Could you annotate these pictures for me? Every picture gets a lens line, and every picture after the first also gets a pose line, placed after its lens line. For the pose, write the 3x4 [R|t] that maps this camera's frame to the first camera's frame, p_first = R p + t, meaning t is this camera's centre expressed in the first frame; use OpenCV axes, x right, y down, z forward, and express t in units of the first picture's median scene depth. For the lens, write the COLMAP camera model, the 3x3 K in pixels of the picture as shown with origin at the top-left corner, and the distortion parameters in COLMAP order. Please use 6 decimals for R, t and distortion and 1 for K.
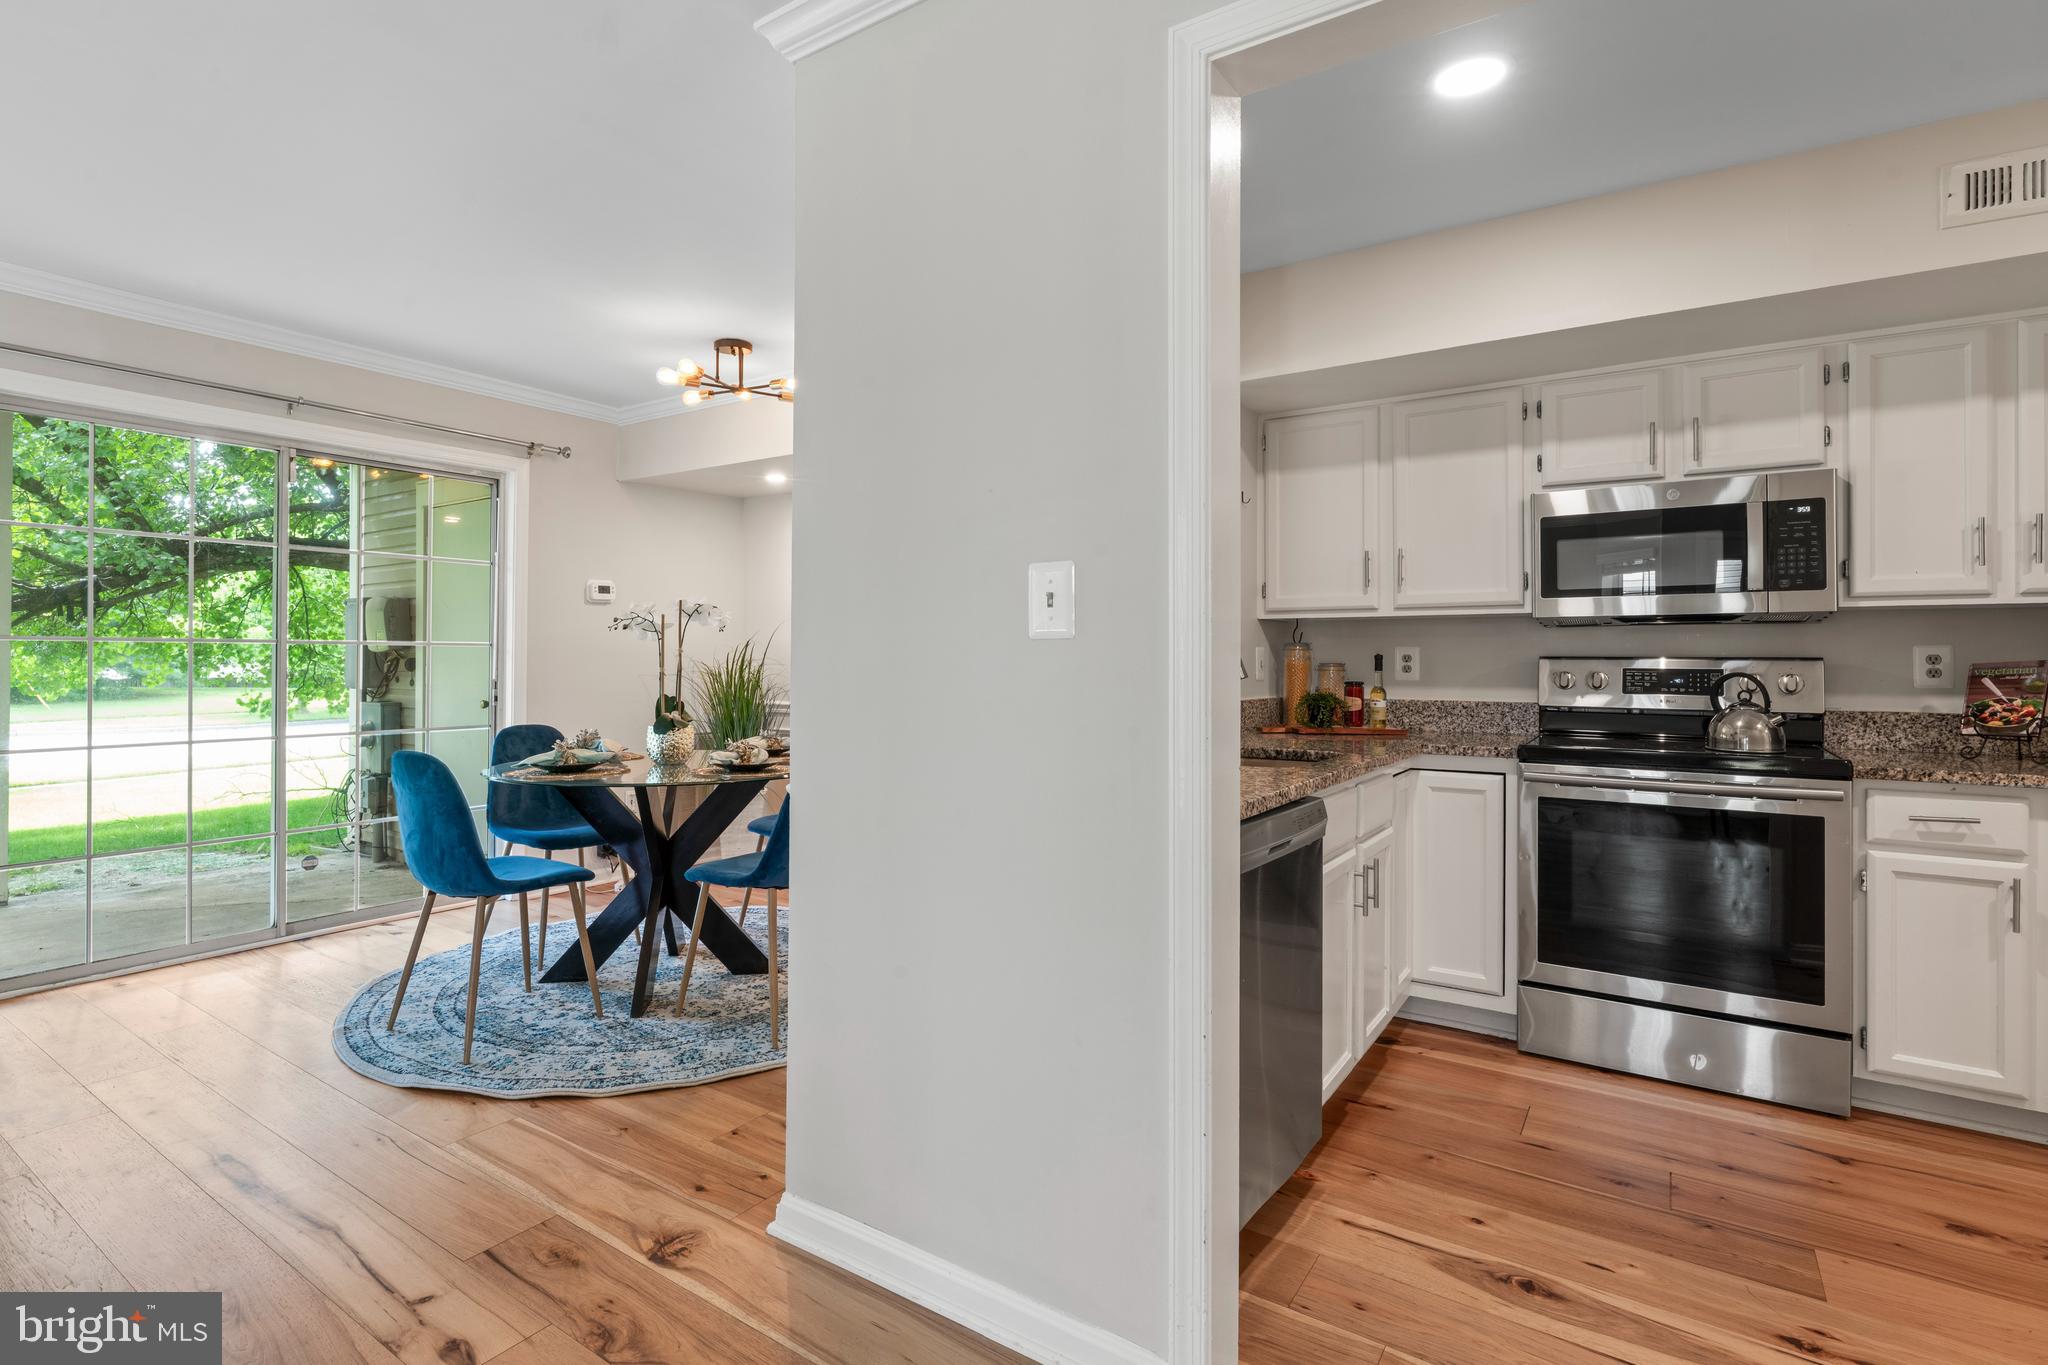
lens RADIAL K [[977.5, 0, 1012.9], [0, 977.5, 653.5], [0, 0, 1]] dist [-0.005230, 0.000111]
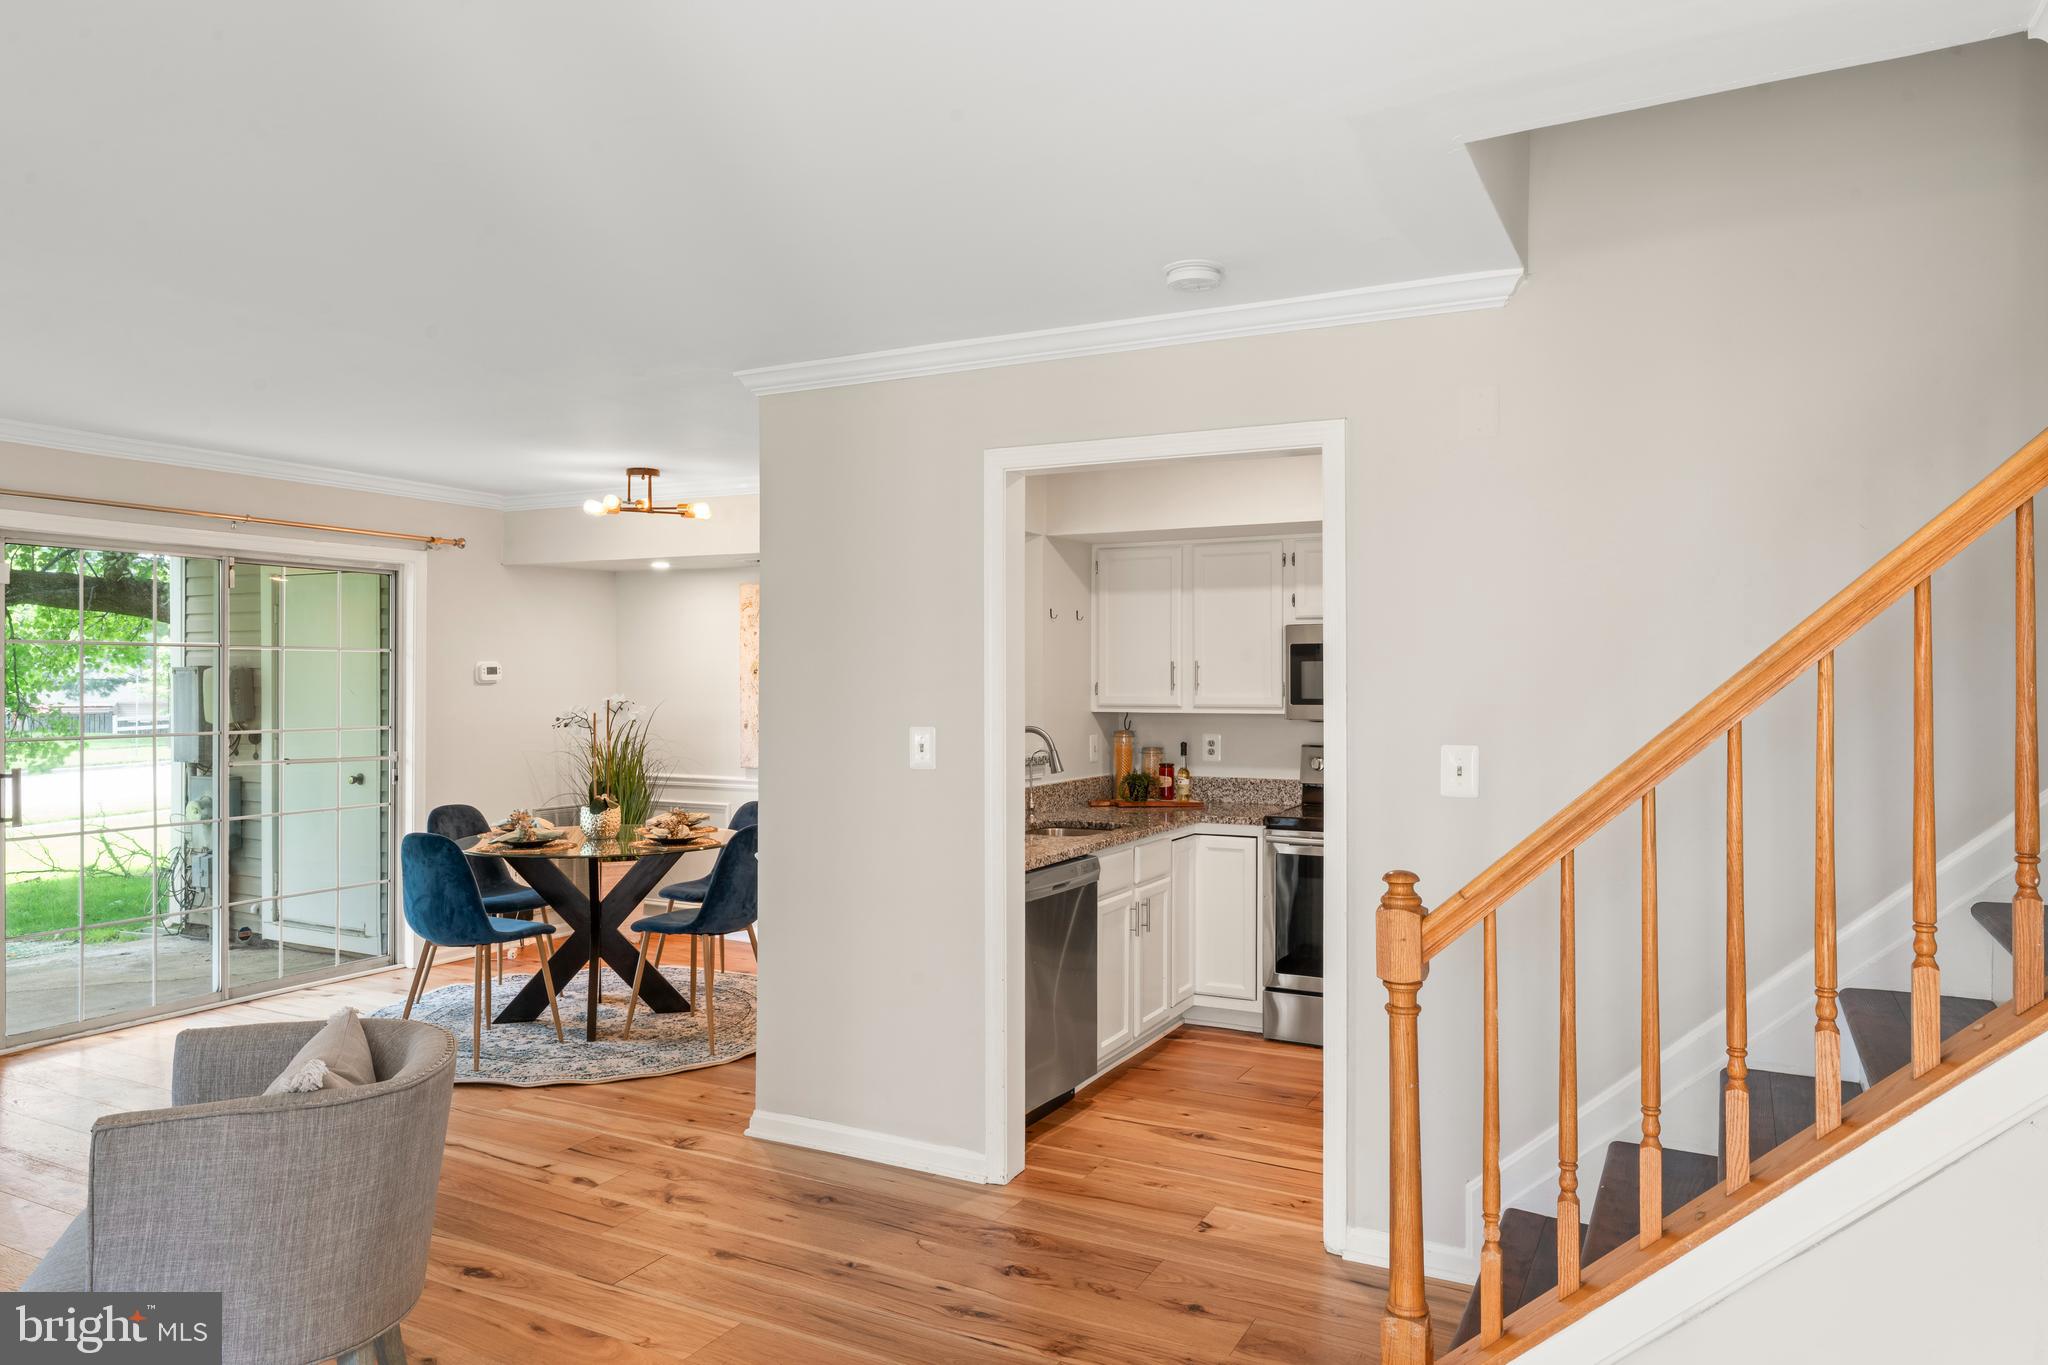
lens RADIAL K [[1328.2, 0, 1024.0], [0, 1328.2, 682.5], [0, 0, 1]] dist [-0.005229, -0.000675]
pose [[0.993320, -0.002558, 0.115365, -0.032548], [0.001612, 0.999964, 0.008293, -0.113269], [-0.115382, -0.008051, 0.993289, -0.838930]]
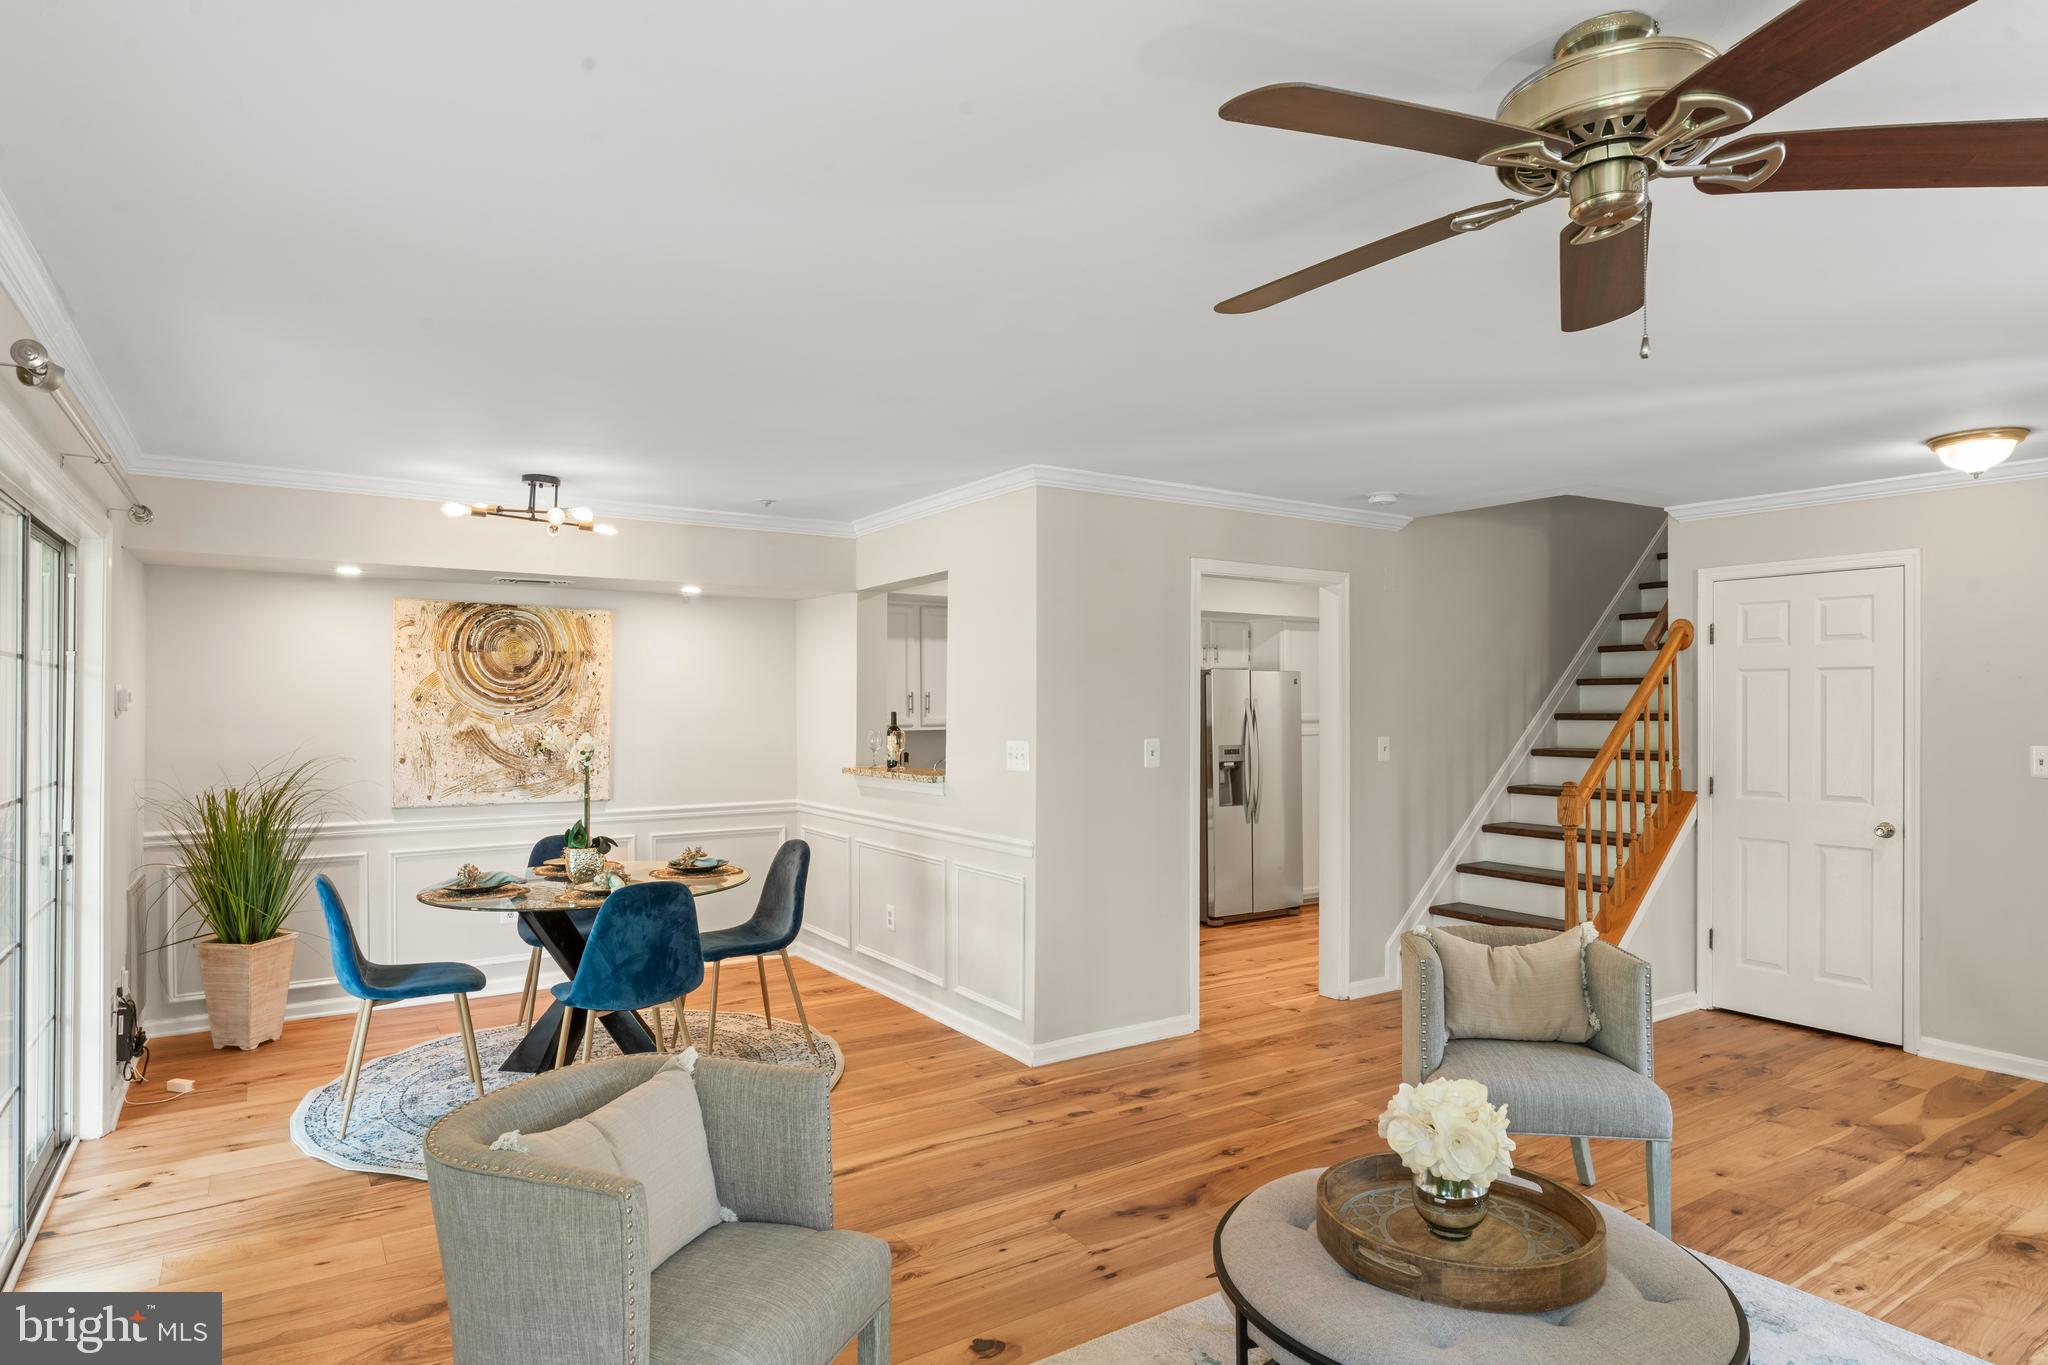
lens RADIAL K [[1145.7, 0, 1024.3], [0, 1145.7, 718.0], [0, 0, 1]] dist [-0.005589, -0.000187]
pose [[0.380118, -0.016888, 0.924784, -1.702507], [-0.001050, 0.999825, 0.018690, -0.118575], [-0.924937, -0.008076, 0.380034, 0.089402]]
